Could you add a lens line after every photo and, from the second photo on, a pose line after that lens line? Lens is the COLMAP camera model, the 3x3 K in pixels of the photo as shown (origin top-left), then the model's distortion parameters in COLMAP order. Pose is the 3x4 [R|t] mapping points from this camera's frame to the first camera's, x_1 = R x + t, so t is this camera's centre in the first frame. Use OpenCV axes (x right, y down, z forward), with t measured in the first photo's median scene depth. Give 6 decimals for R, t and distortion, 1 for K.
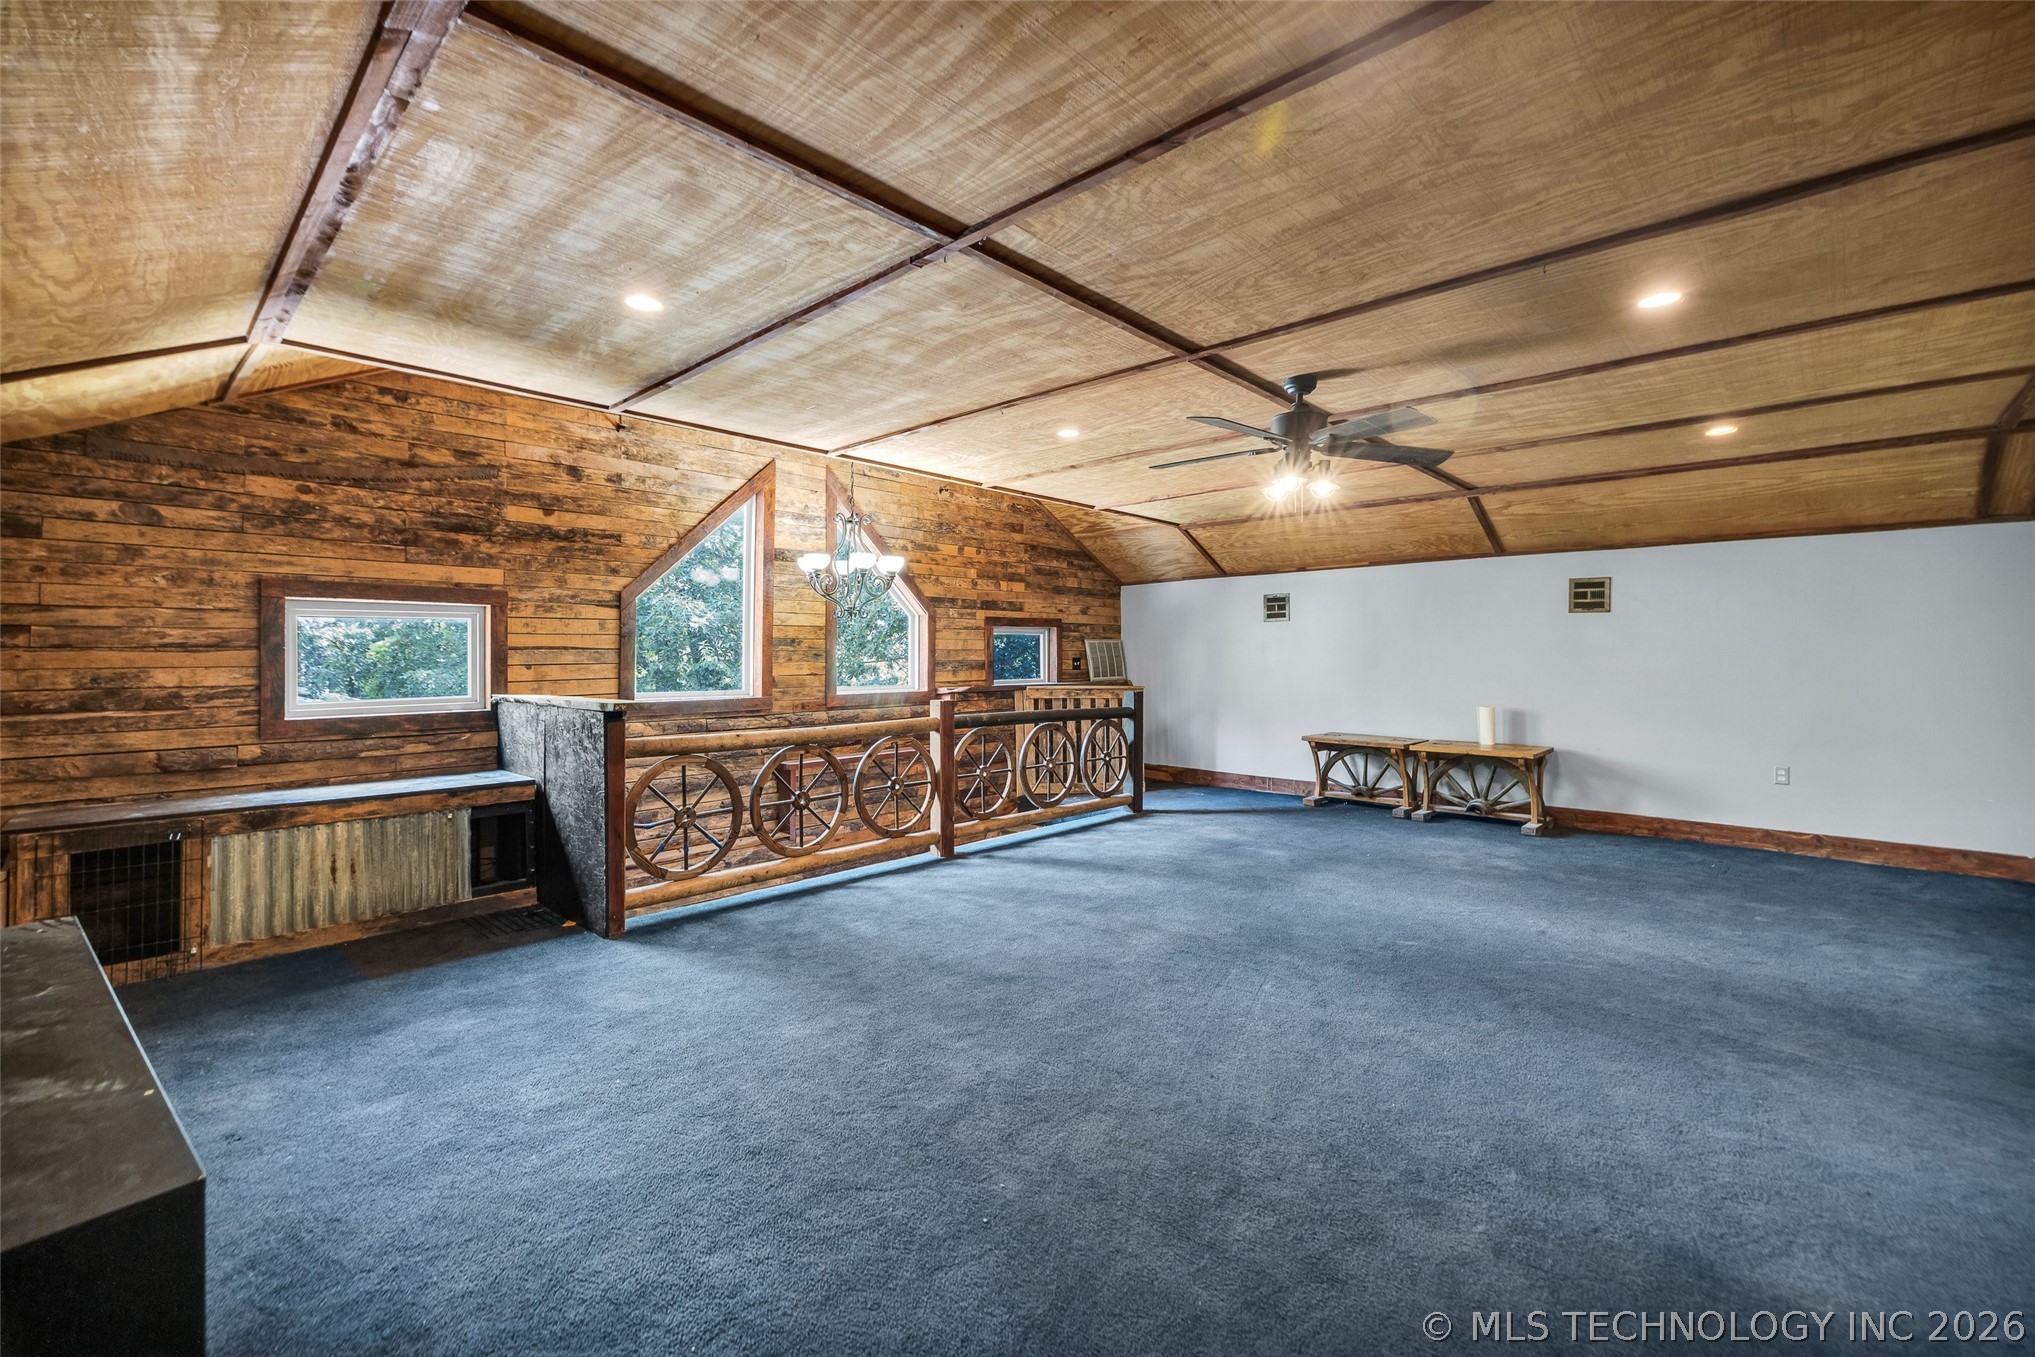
lens RADIAL K [[855.3, 0, 1014.1], [0, 855.3, 661.2], [0, 0, 1]] dist [0.000069, 0.000175]
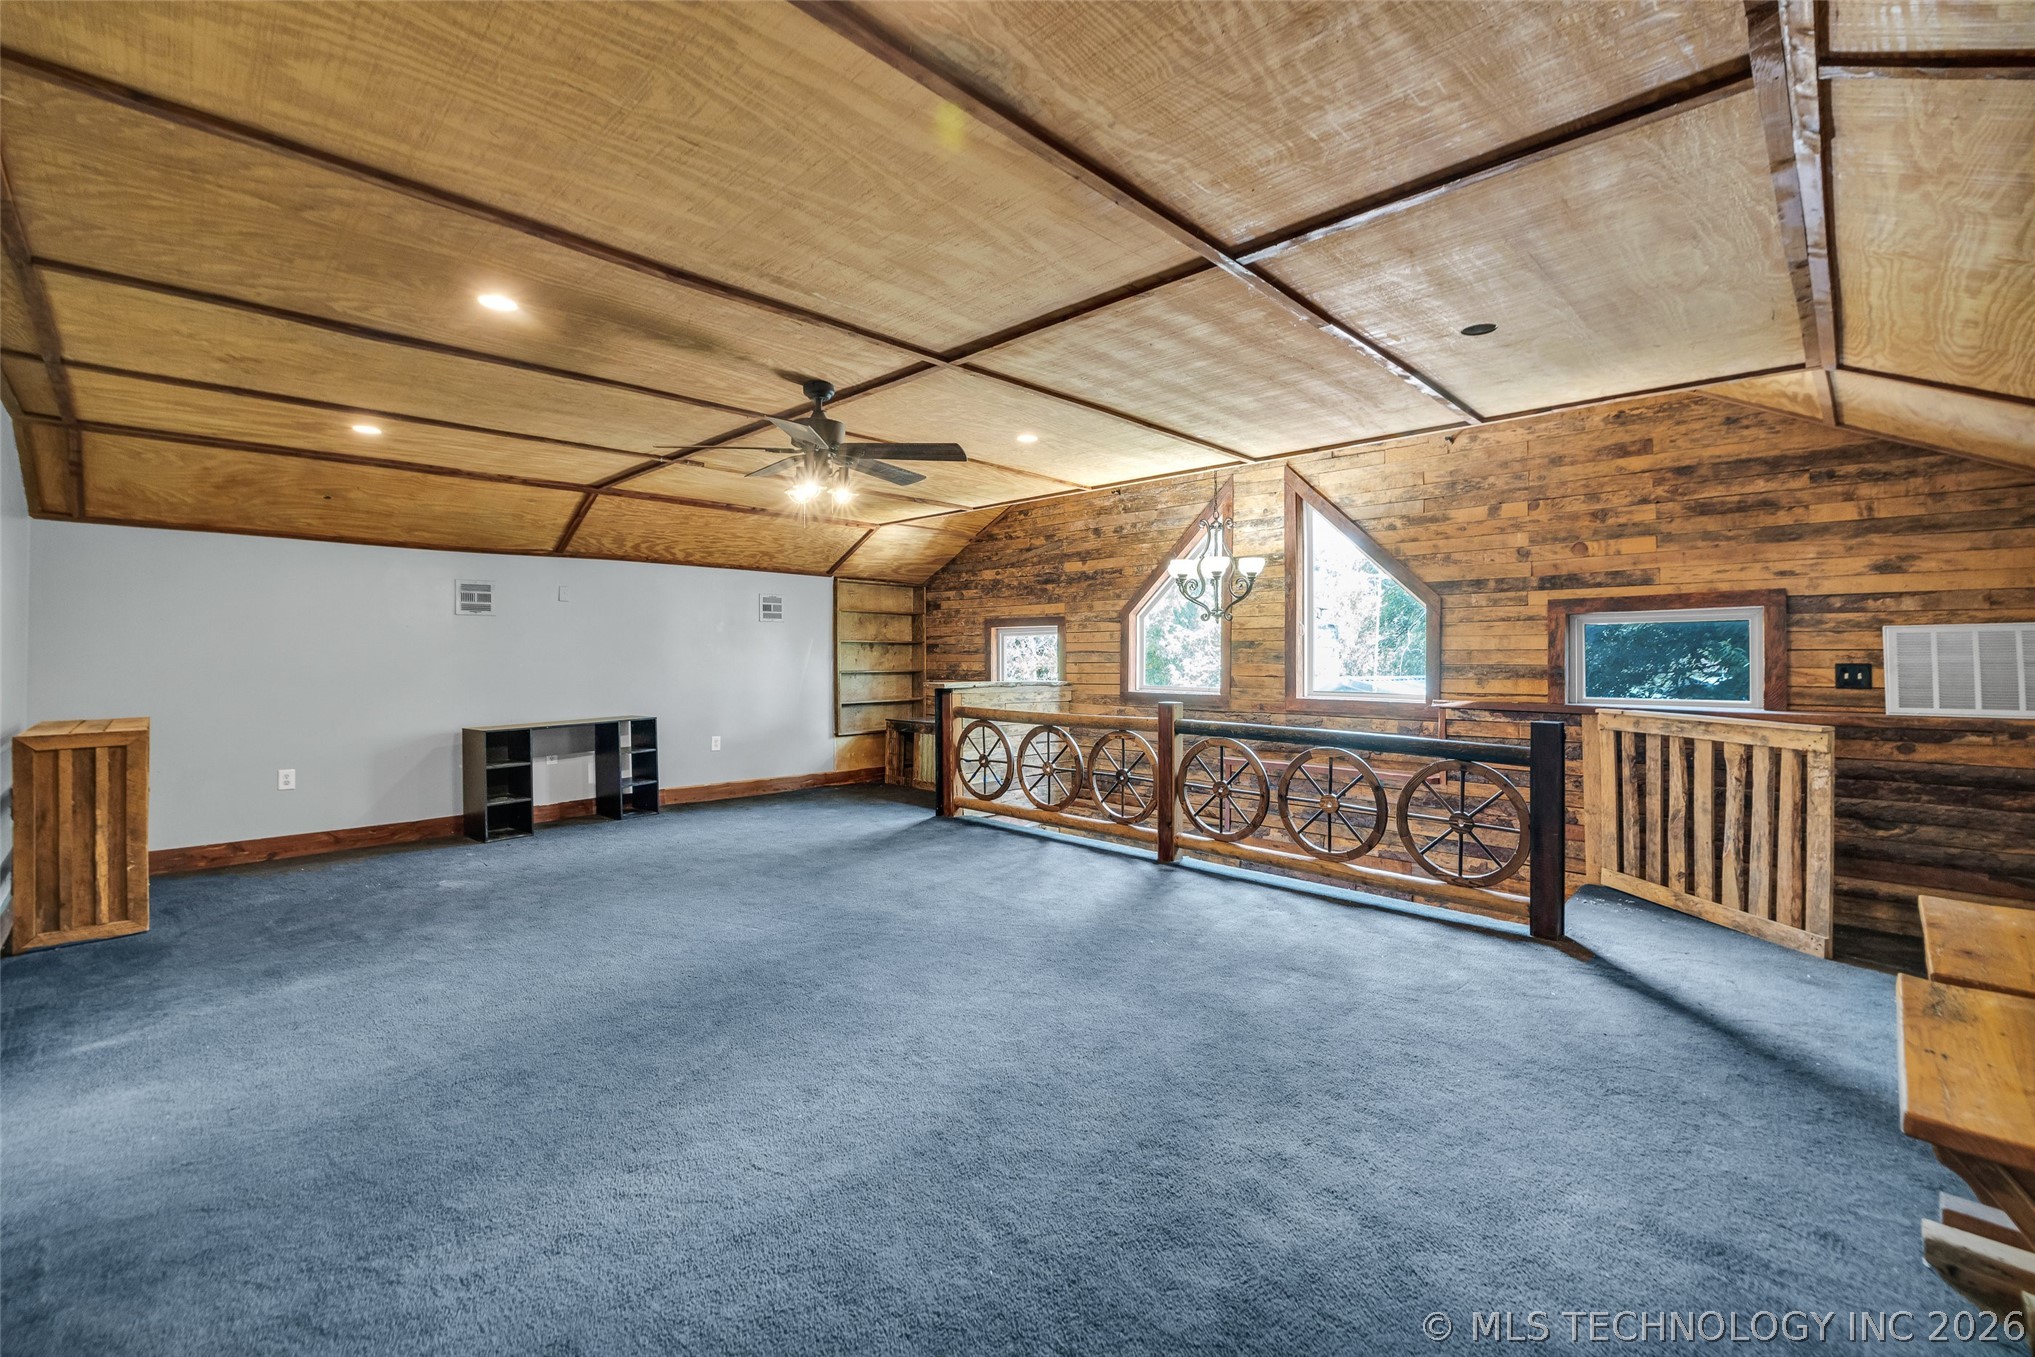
lens RADIAL K [[855.3, 0, 1014.1], [0, 855.3, 661.2], [0, 0, 1]] dist [0.000069, 0.000175]
pose [[-0.024506, 0.004001, -0.999692, 0.816544], [-0.012349, 0.999914, 0.004305, -0.002846], [0.999623, 0.012451, -0.024454, 0.762461]]
